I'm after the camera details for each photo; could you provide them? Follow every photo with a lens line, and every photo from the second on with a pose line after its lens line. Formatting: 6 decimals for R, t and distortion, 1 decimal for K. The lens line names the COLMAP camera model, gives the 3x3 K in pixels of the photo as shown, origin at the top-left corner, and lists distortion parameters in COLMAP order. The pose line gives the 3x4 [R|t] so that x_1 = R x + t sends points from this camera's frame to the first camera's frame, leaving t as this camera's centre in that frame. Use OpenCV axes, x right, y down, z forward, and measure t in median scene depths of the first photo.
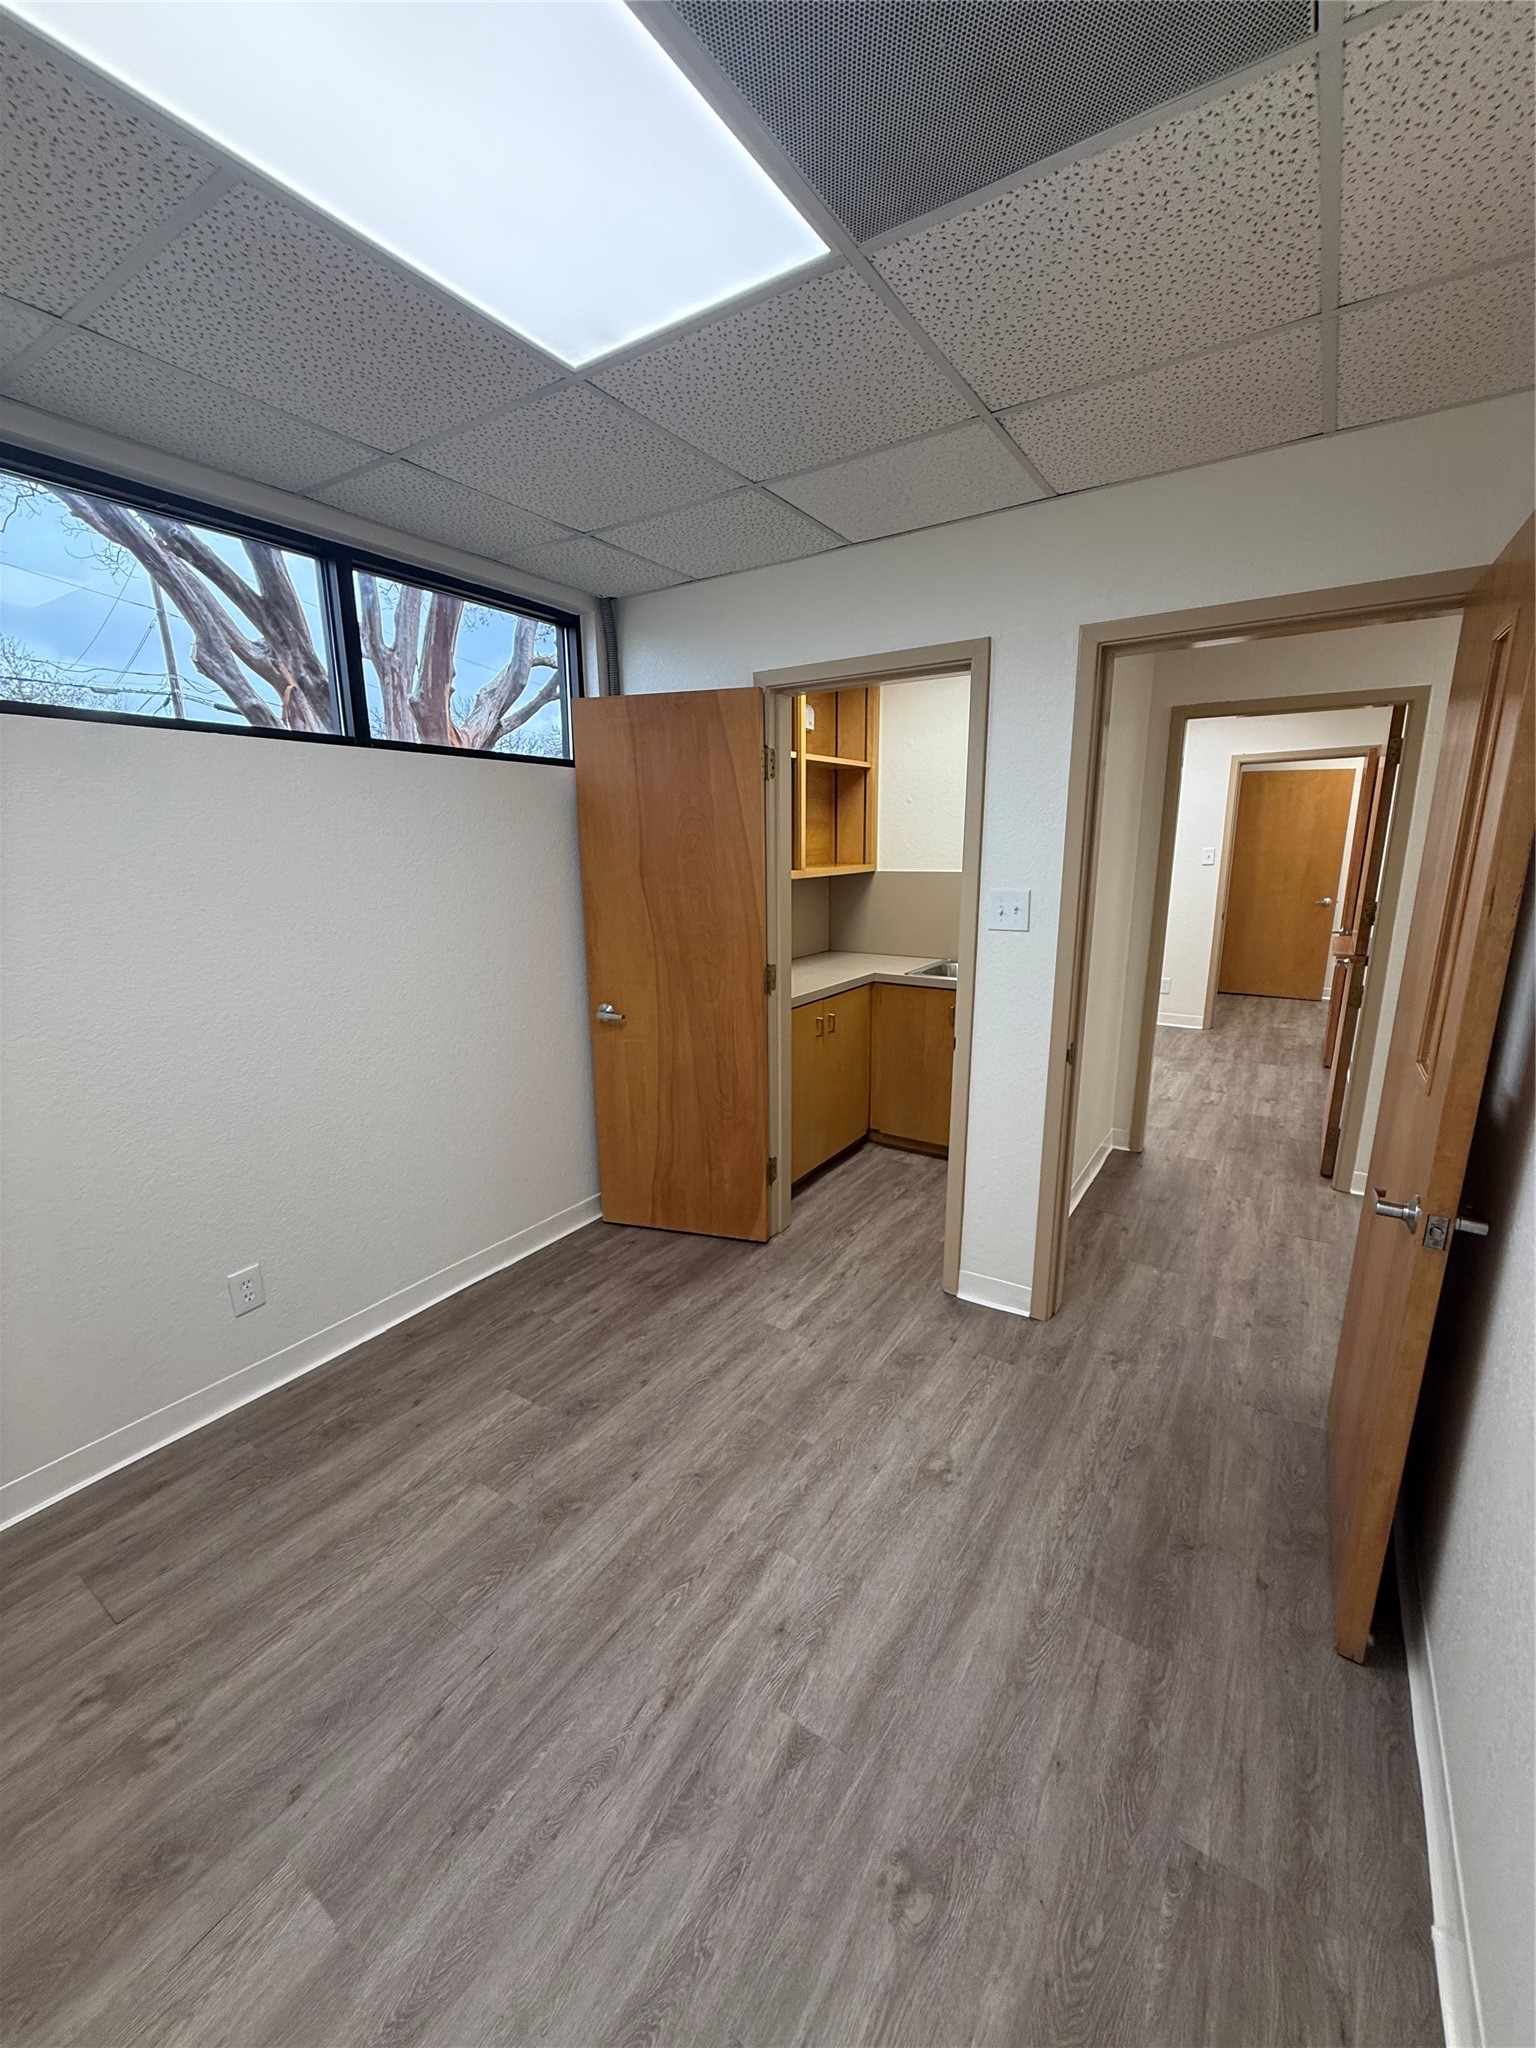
lens RADIAL K [[809.3, 0, 769.5], [0, 809.3, 1018.0], [0, 0, 1]] dist [-0.000206, 0.000345]
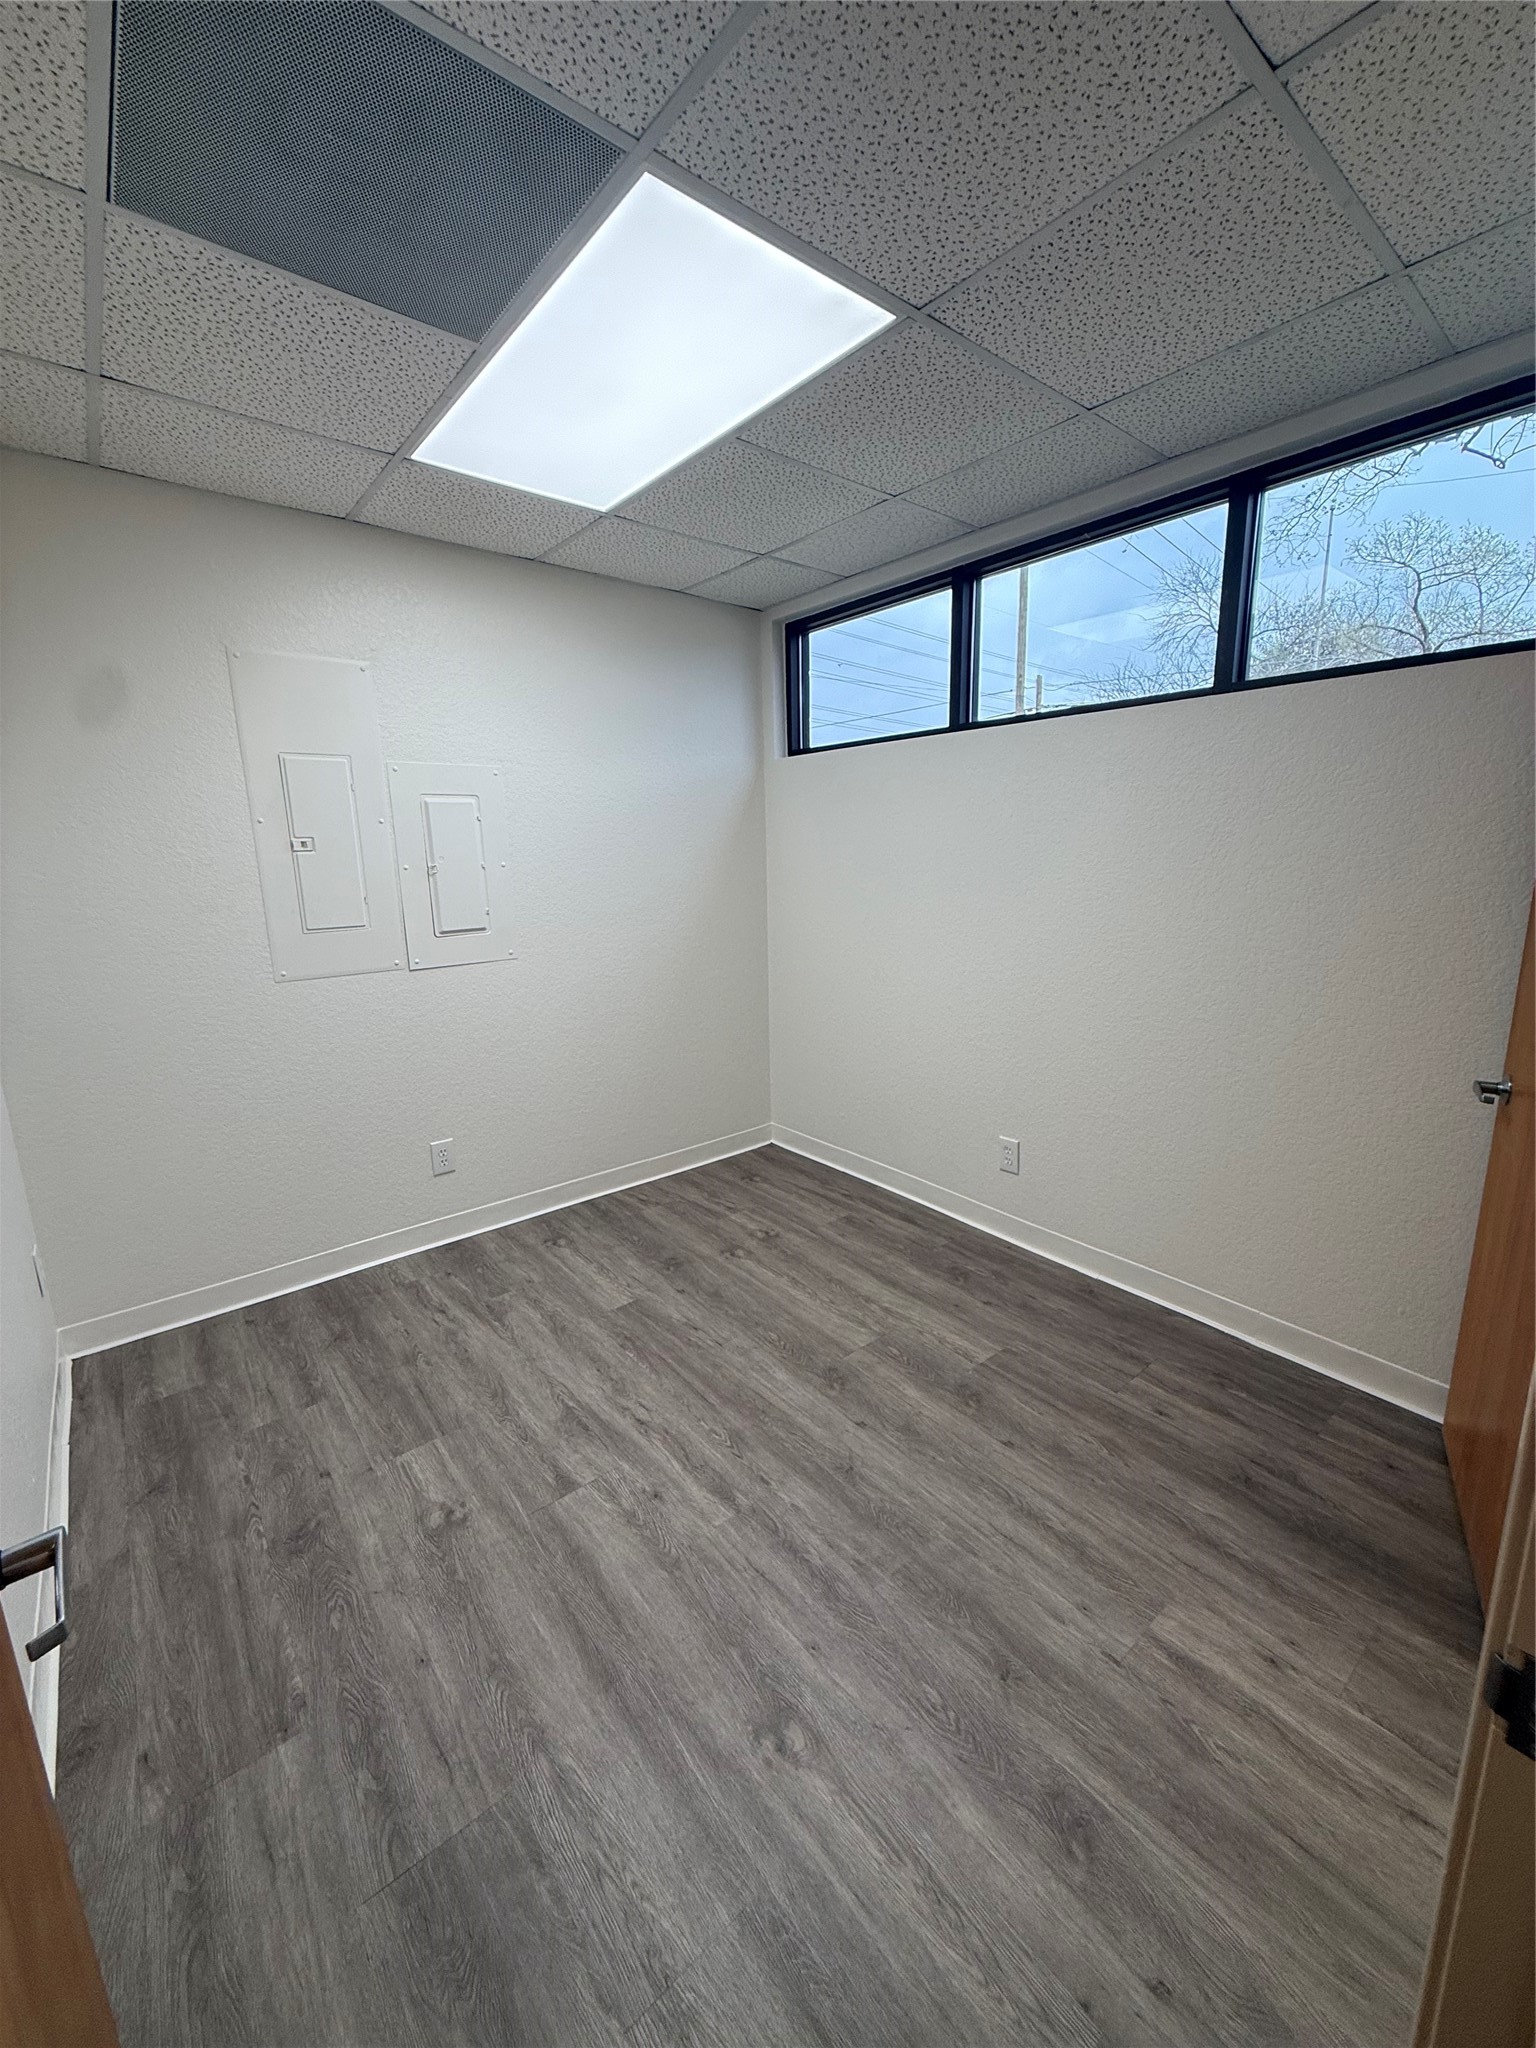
lens RADIAL K [[809.3, 0, 769.5], [0, 809.3, 1018.0], [0, 0, 1]] dist [-0.000206, 0.000345]
pose [[-0.291165, 0.209699, -0.933407, 0.813416], [-0.188721, 0.943918, 0.270930, -0.194643], [0.937874, 0.255039, -0.235261, 1.145213]]
